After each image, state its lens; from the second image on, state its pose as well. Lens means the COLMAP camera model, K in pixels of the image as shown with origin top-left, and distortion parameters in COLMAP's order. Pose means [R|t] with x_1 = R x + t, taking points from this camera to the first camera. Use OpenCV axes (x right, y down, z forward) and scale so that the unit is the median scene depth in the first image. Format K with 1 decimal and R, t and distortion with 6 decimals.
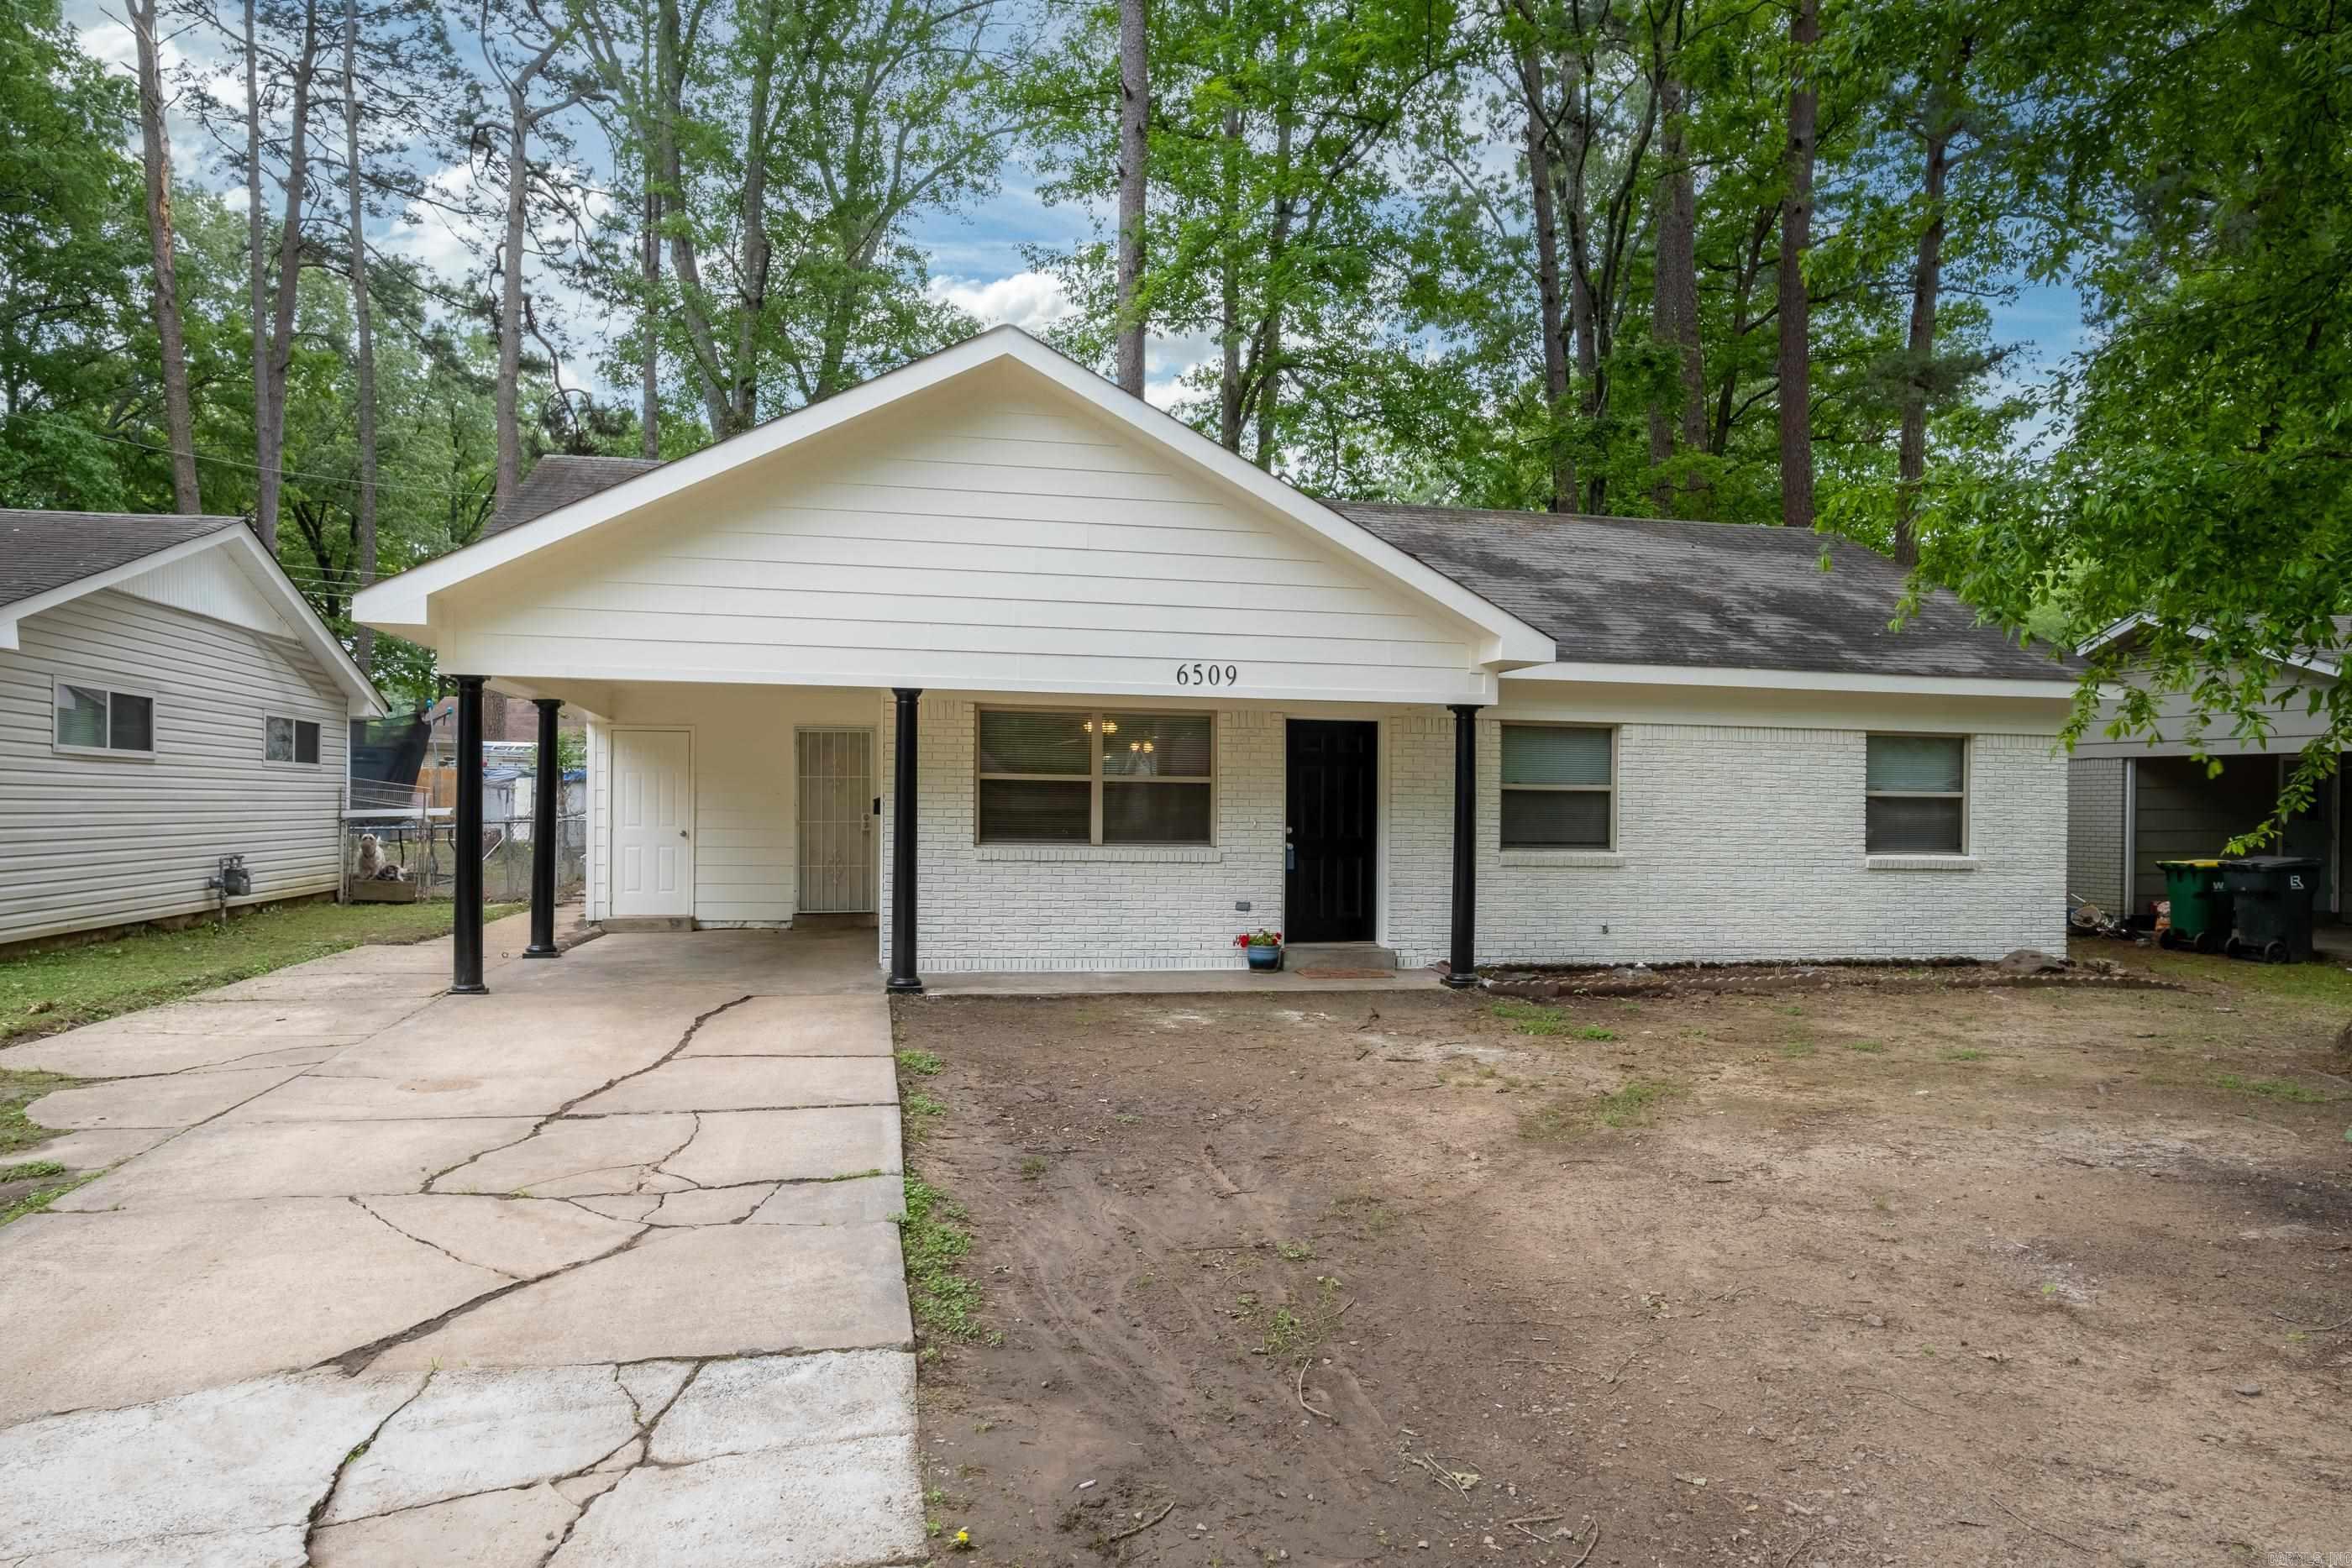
lens RADIAL K [[1476.6, 0, 1172.2], [0, 1476.6, 822.8], [0, 0, 1]] dist [0.000675, 0.000404]
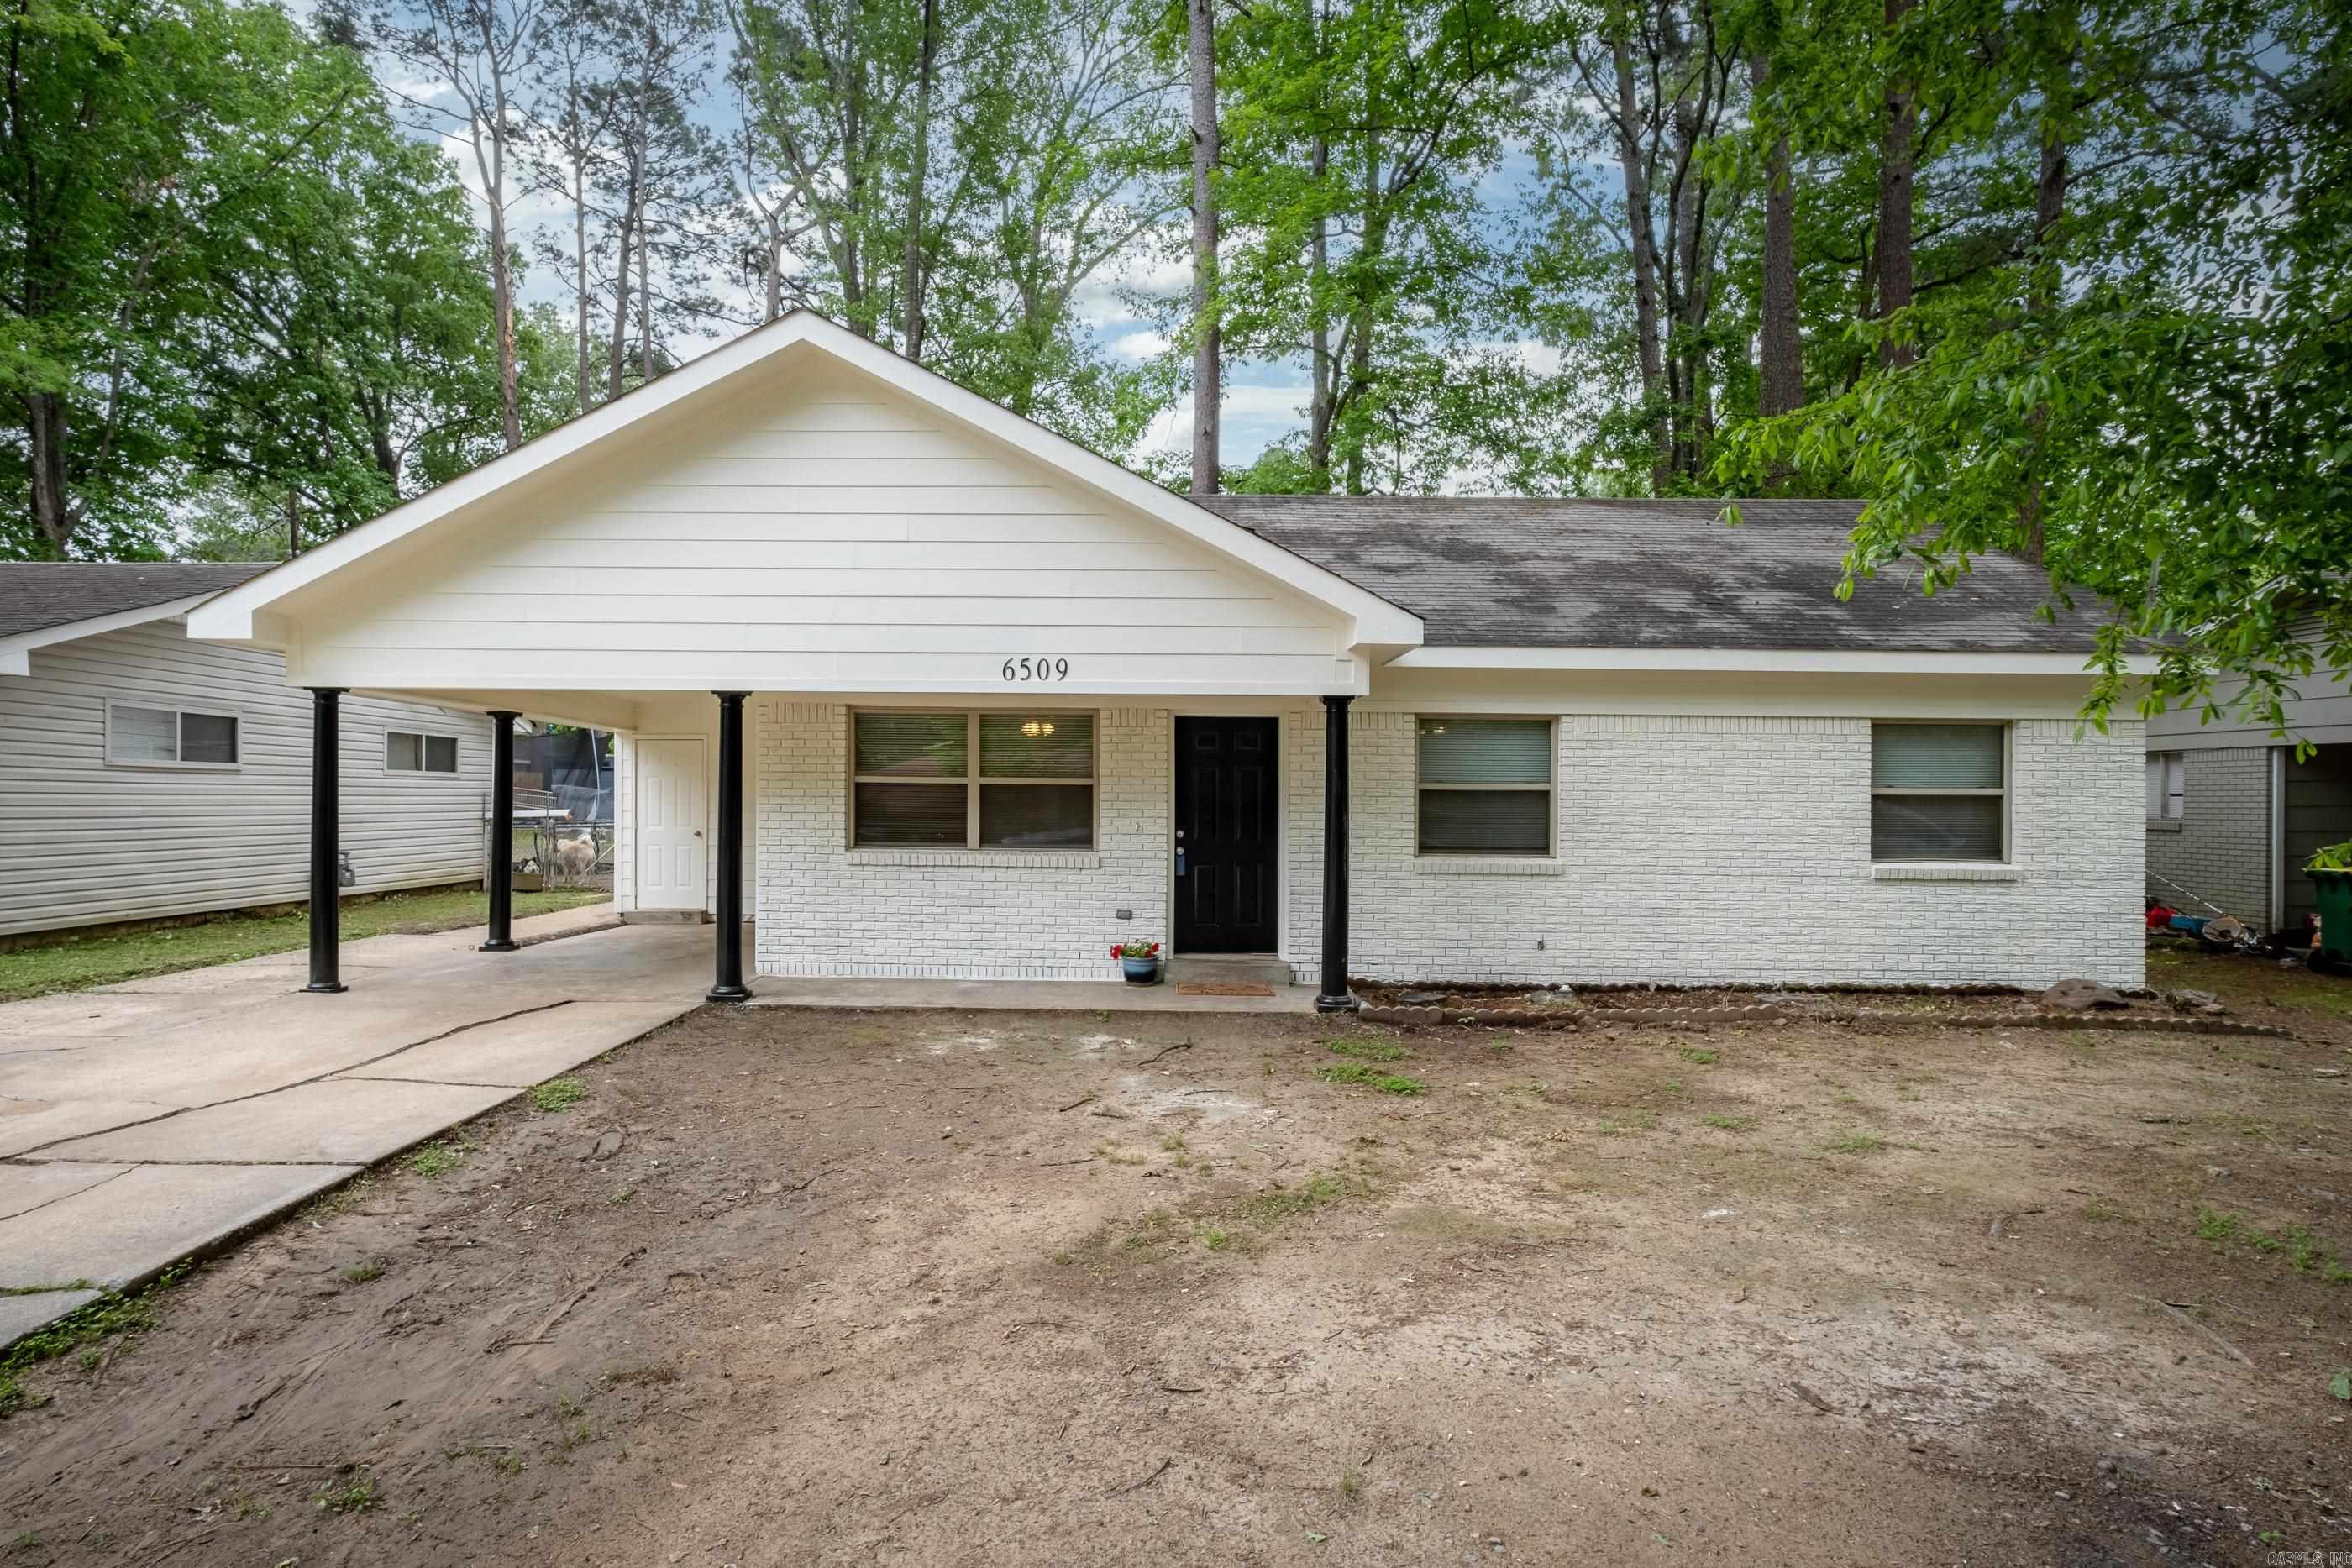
lens RADIAL K [[1248.6, 0, 1128.4], [0, 1248.6, 811.2], [0, 0, 1]] dist [-0.009694, -0.000780]
pose [[0.975300, -0.002157, -0.220875, 0.219633], [0.001281, 0.999991, -0.004109, -0.006257], [0.220881, 0.003724, 0.975294, 0.210148]]
